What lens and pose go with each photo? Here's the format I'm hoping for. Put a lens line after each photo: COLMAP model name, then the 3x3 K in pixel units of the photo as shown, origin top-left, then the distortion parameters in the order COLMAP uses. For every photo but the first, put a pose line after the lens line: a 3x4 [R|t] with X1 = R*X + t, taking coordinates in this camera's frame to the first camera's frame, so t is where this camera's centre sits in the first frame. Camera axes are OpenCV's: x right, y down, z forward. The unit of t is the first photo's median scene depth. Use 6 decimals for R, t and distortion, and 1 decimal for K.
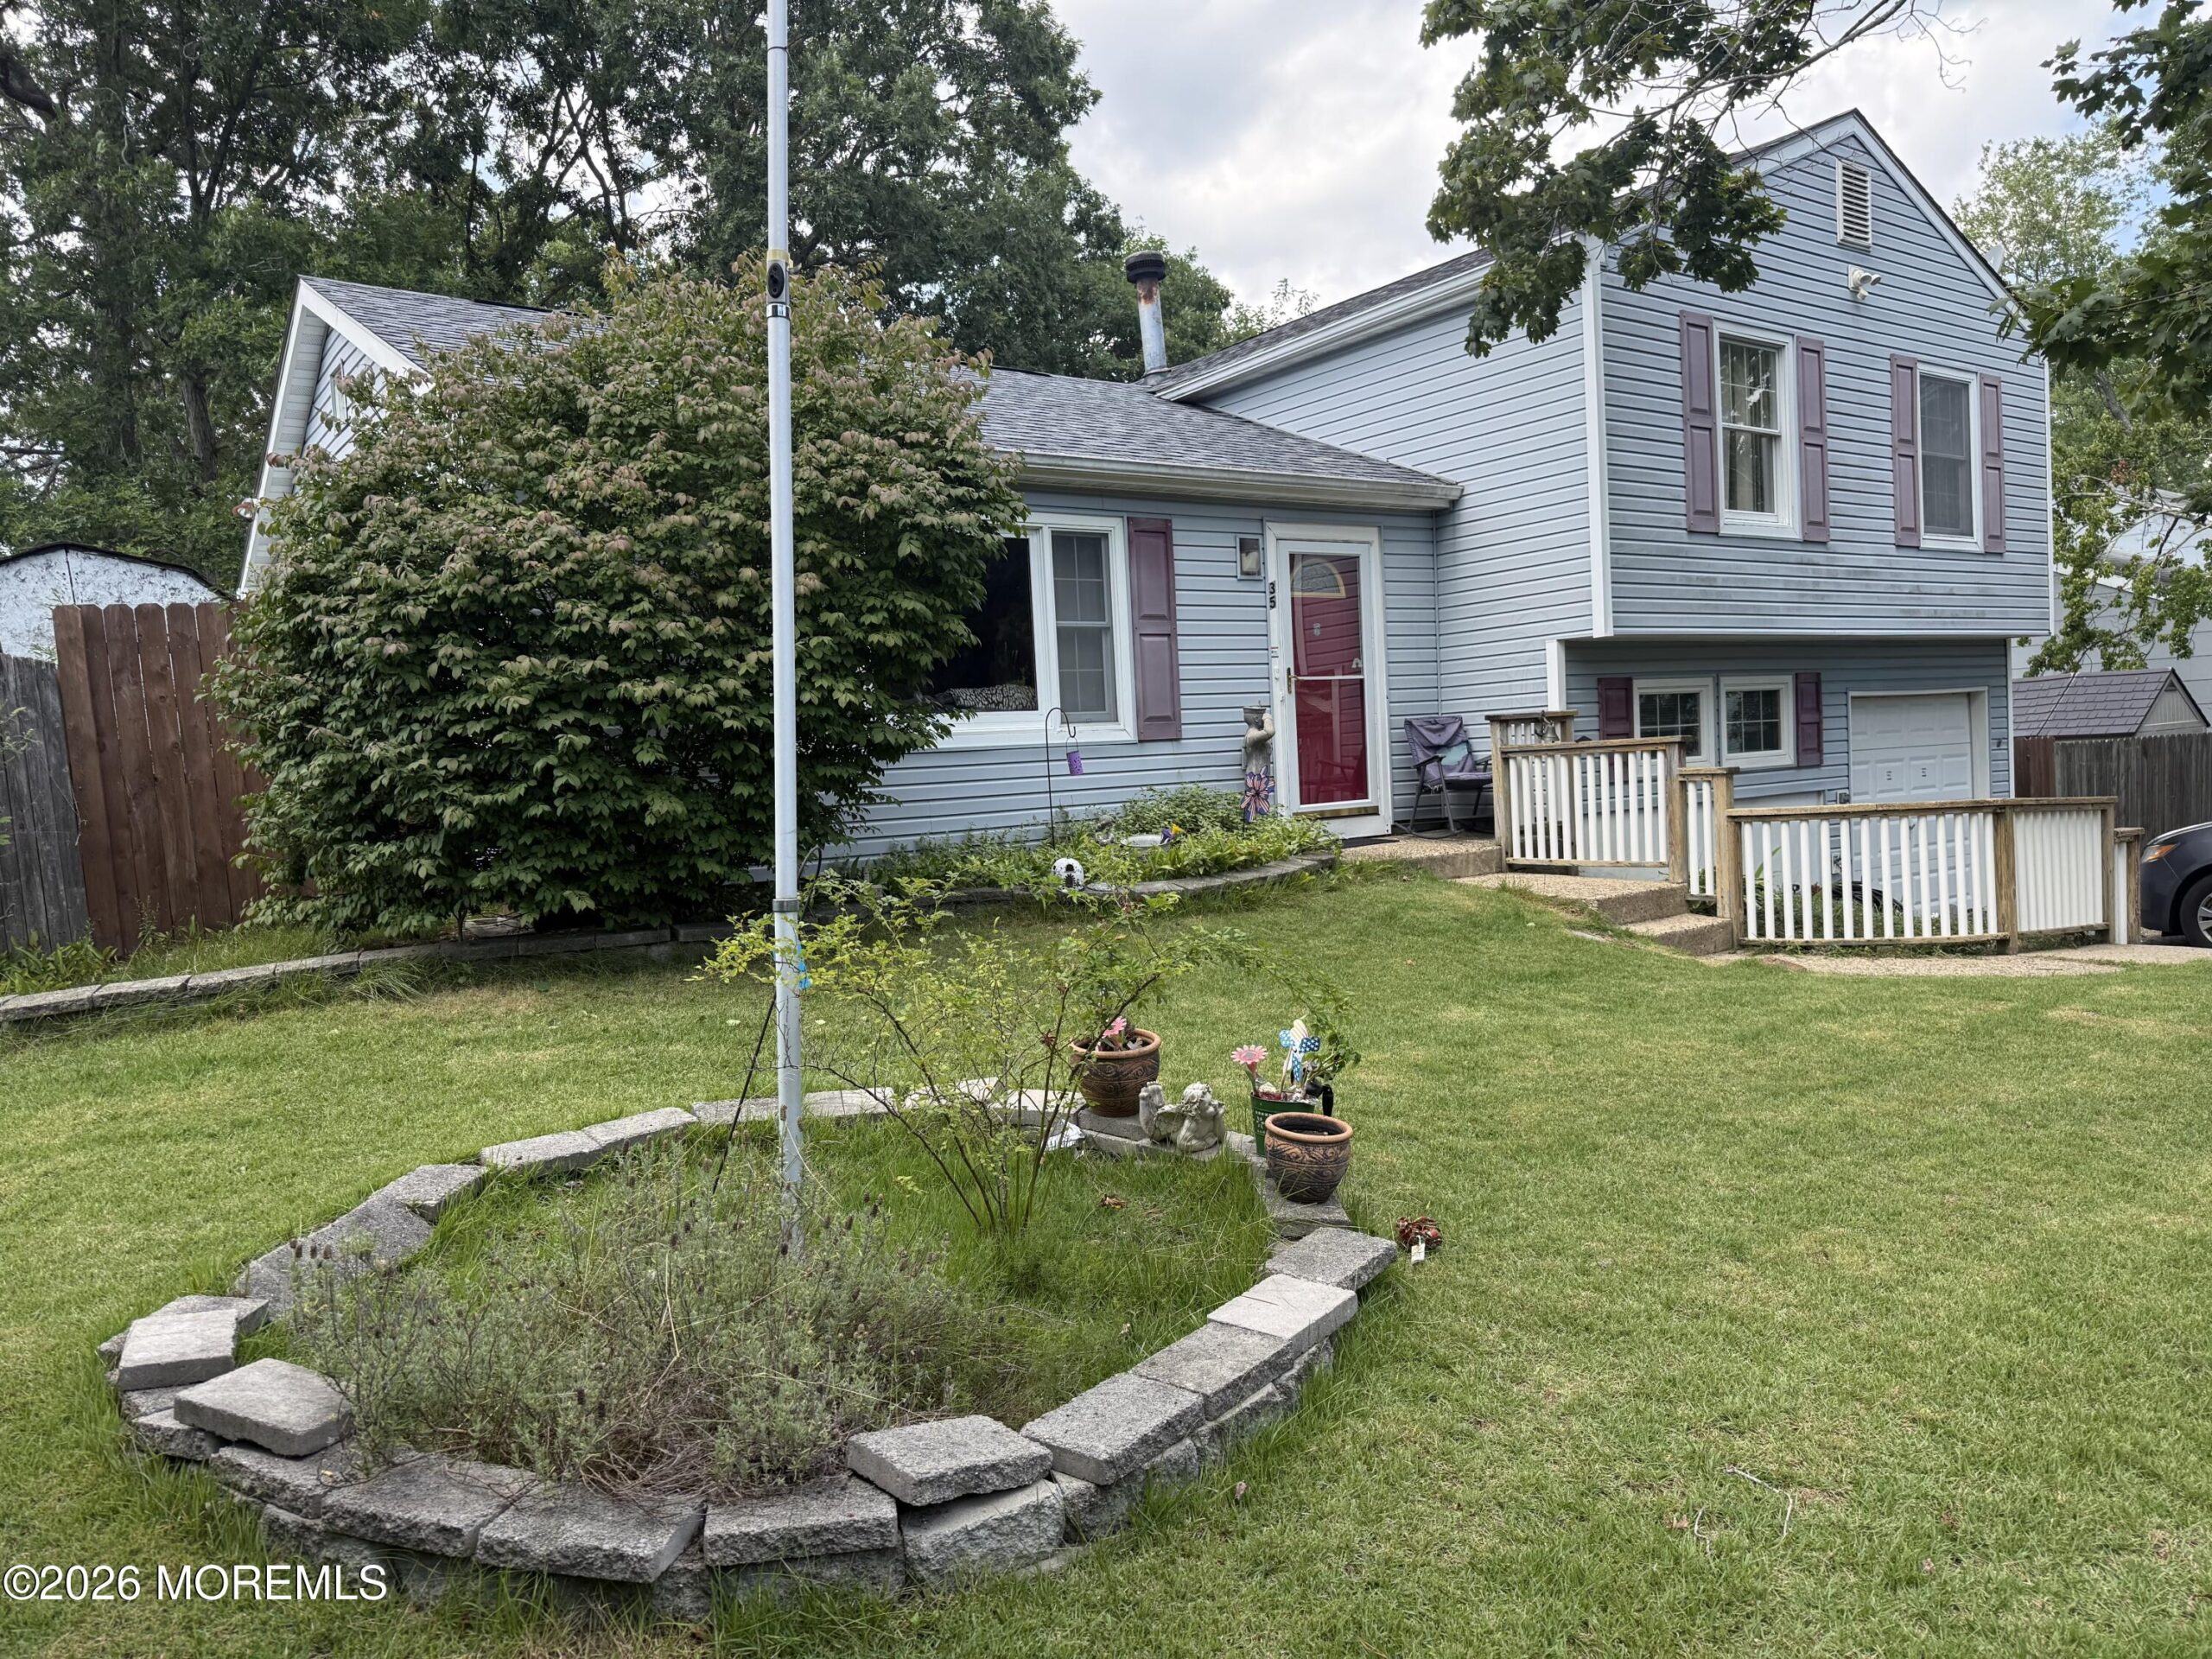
lens RADIAL K [[1550.0, 0, 1106.0], [0, 1550.0, 829.5], [0, 0, 1]] dist [0.111204, -0.167584]
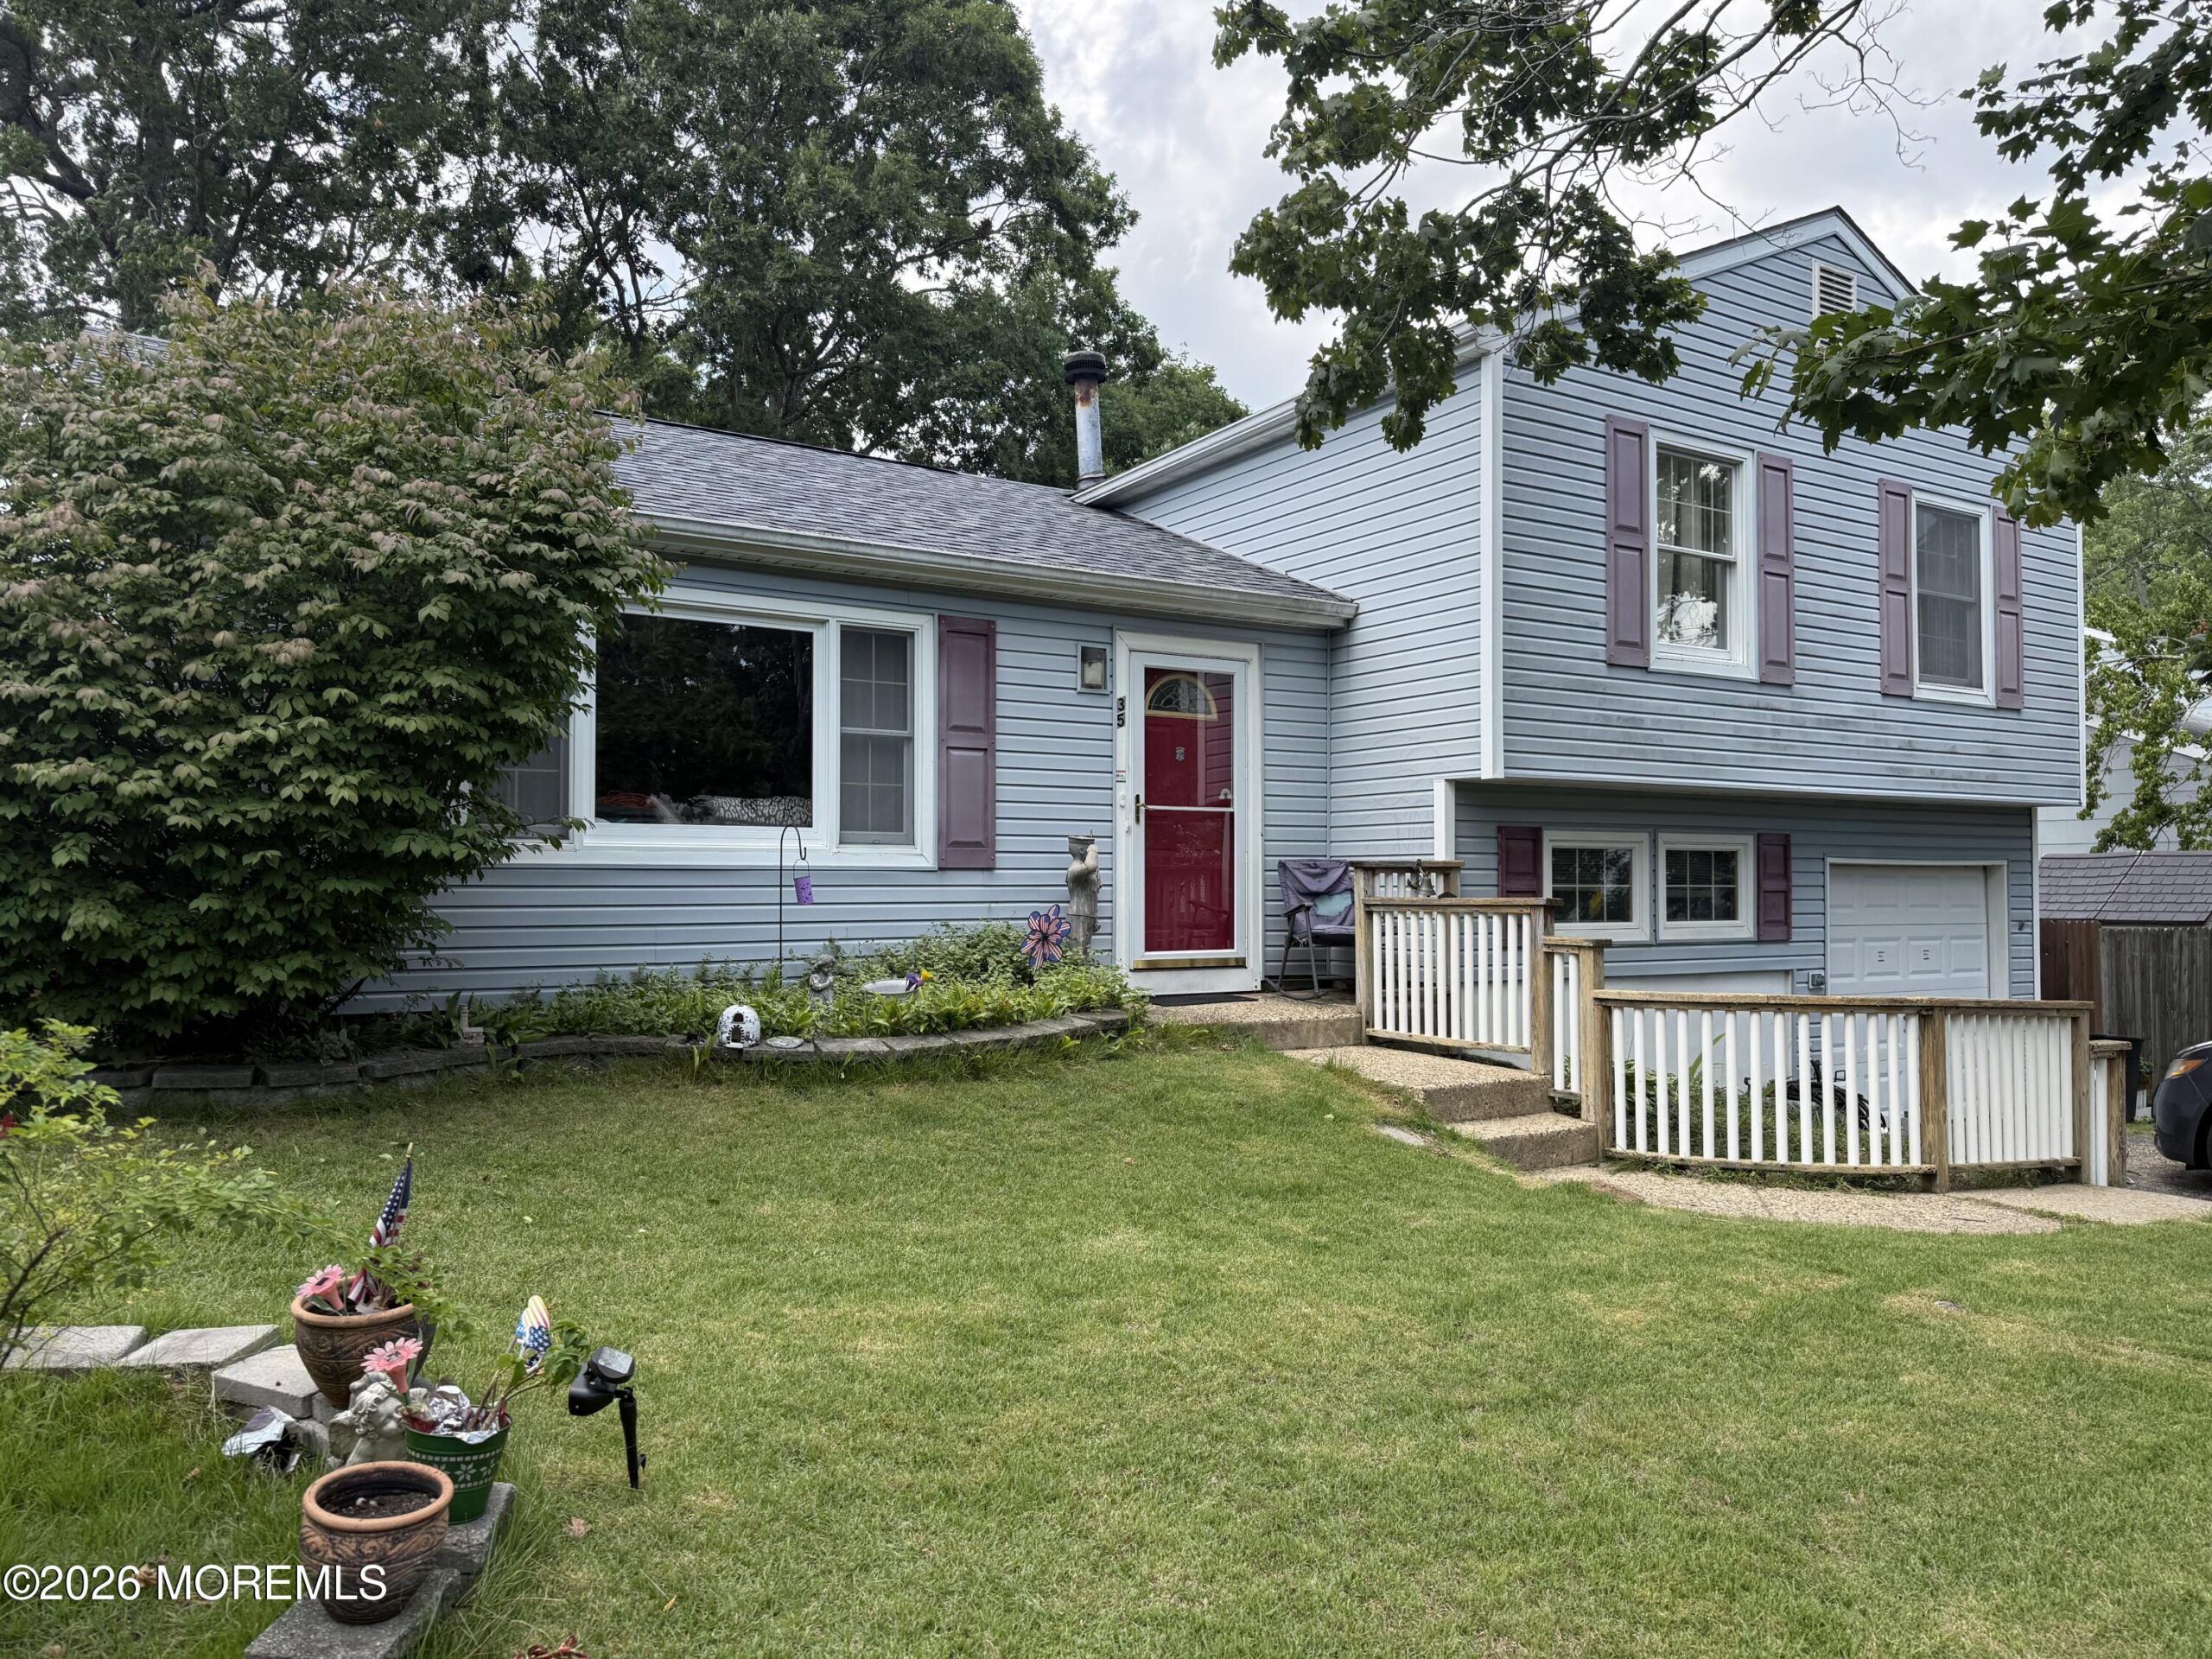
lens RADIAL K [[1548.8, 0, 1106.0], [0, 1548.8, 829.5], [0, 0, 1]] dist [0.134666, -0.206511]
pose [[0.996403, 0.051110, -0.067599, 0.163906], [-0.056354, 0.995352, -0.078093, -0.015371], [0.063293, 0.081621, 0.994652, 0.131260]]
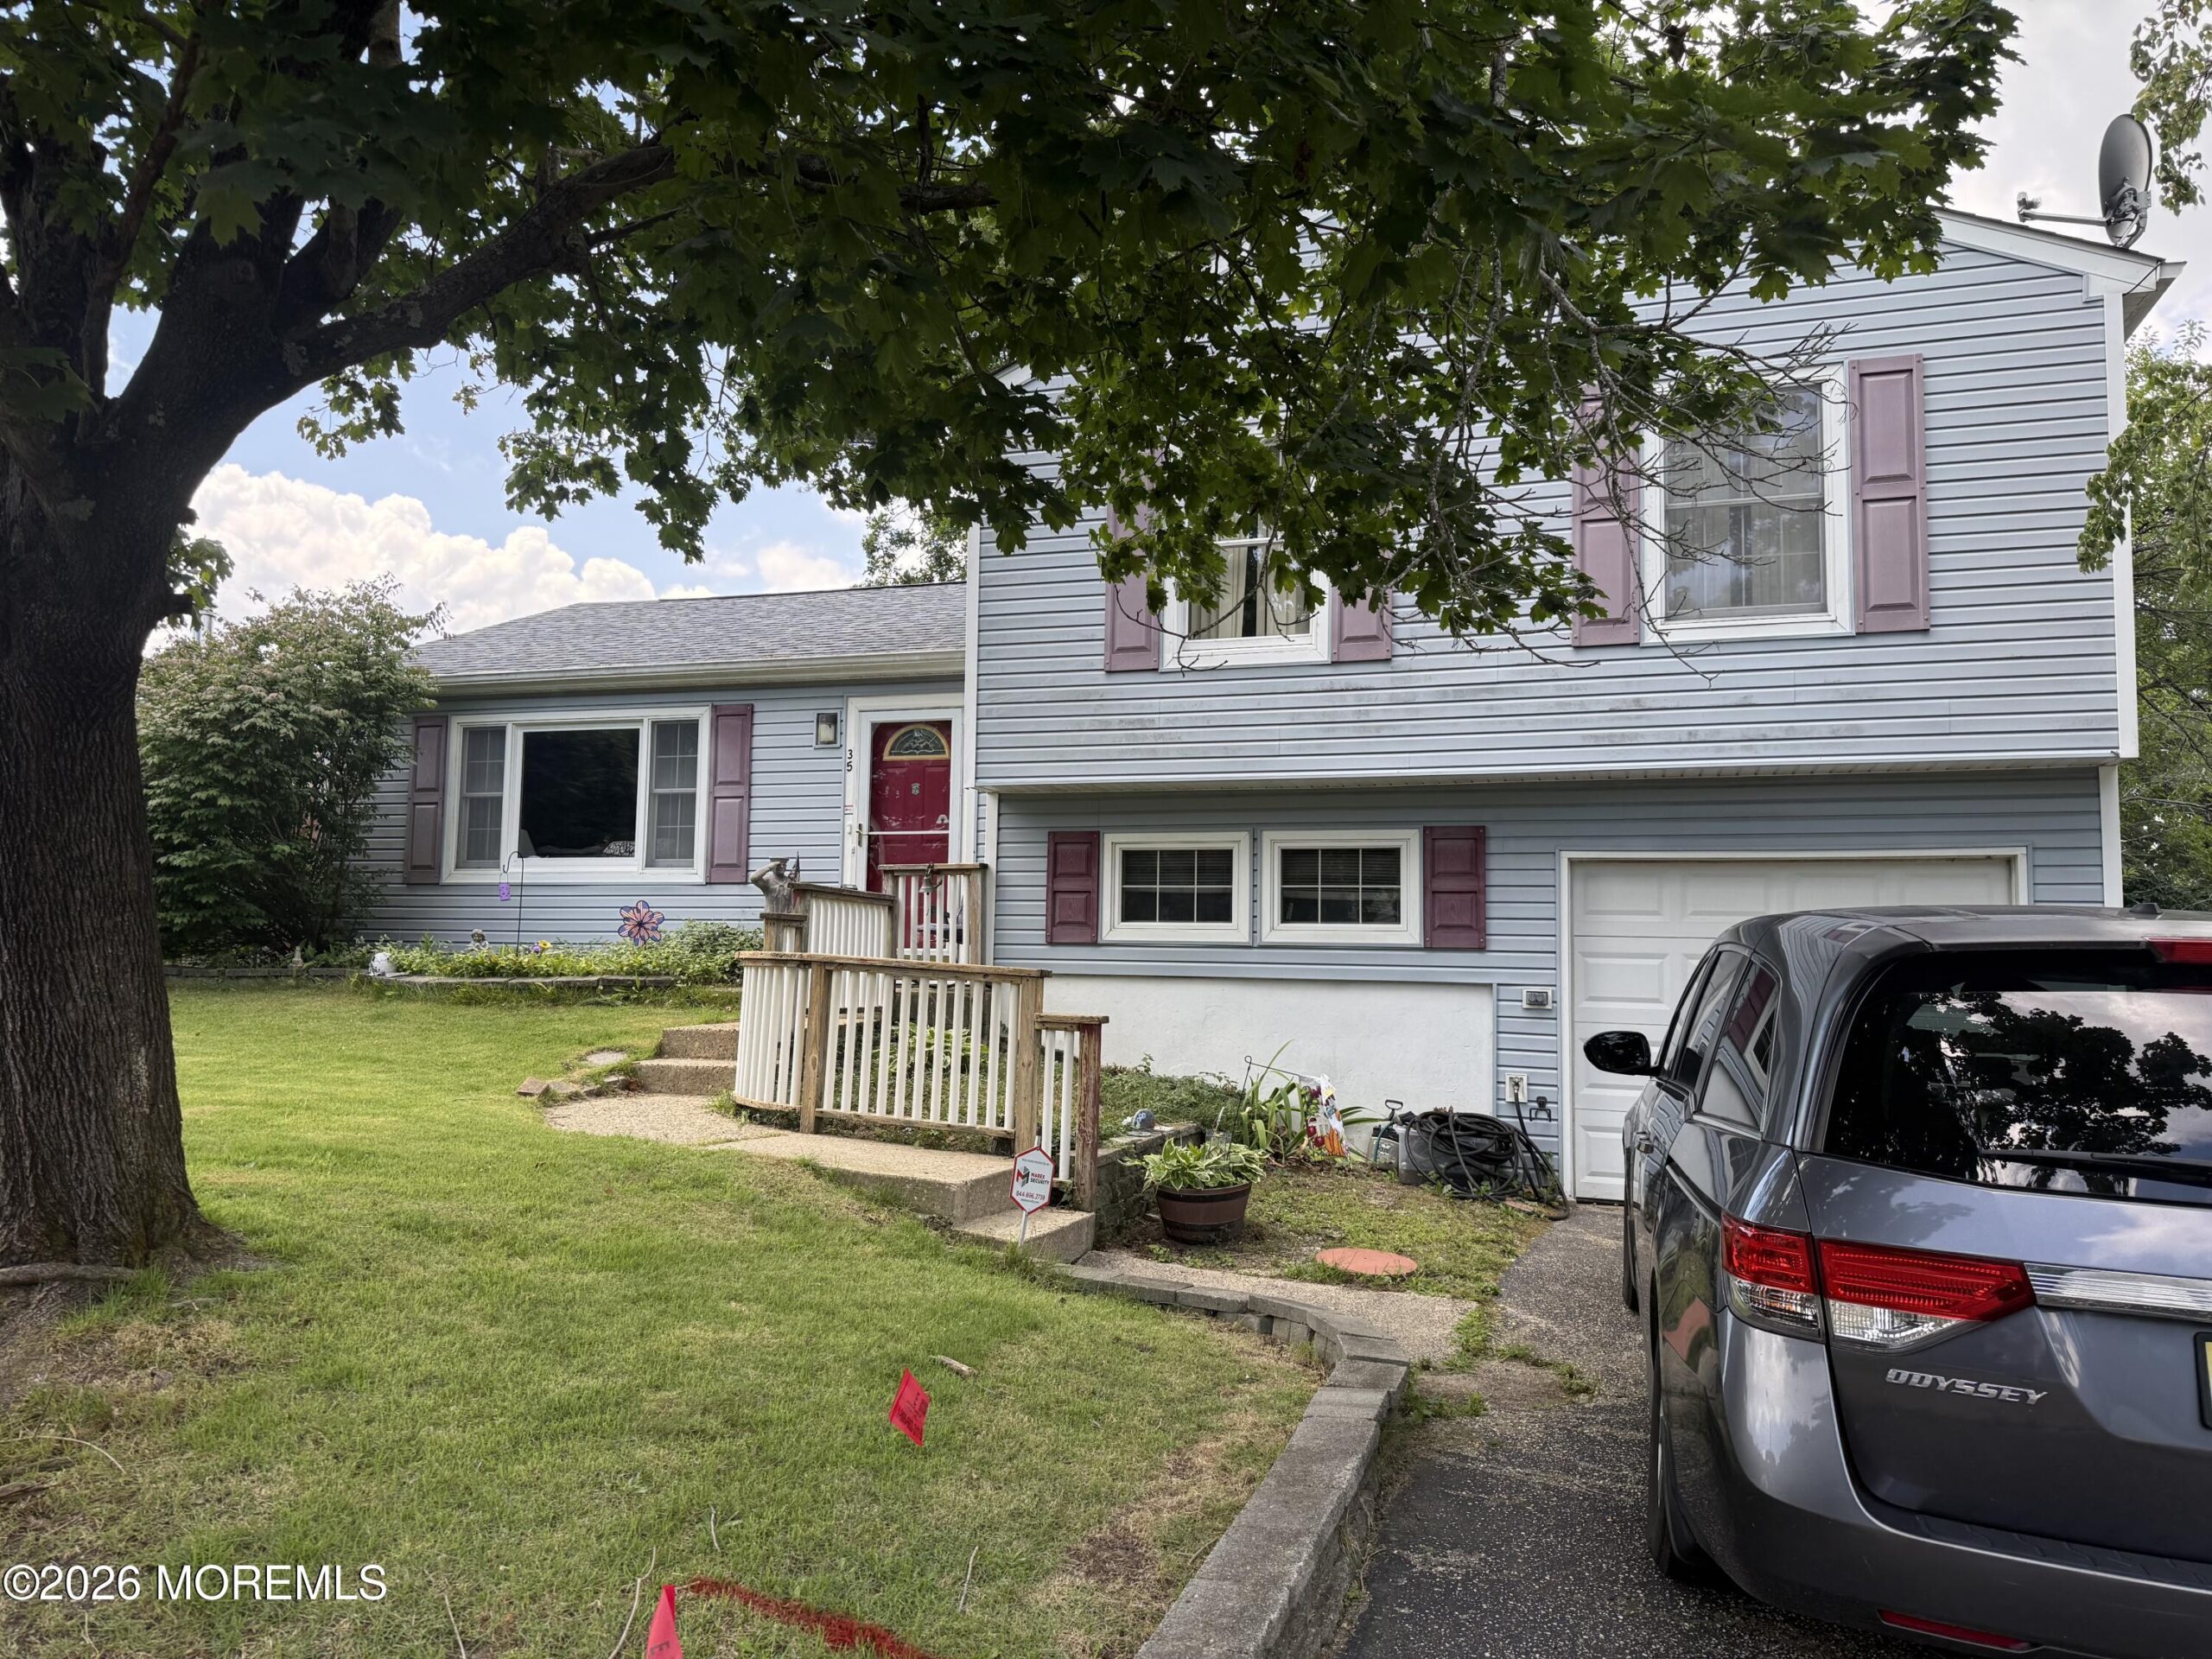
lens RADIAL K [[1550.0, 0, 1106.0], [0, 1550.0, 829.5], [0, 0, 1]] dist [0.111204, -0.167584]
pose [[0.577981, -0.009532, -0.815995, 1.154056], [-0.082504, 0.994126, -0.070051, -0.036994], [0.811869, 0.107811, 0.573799, 0.514577]]
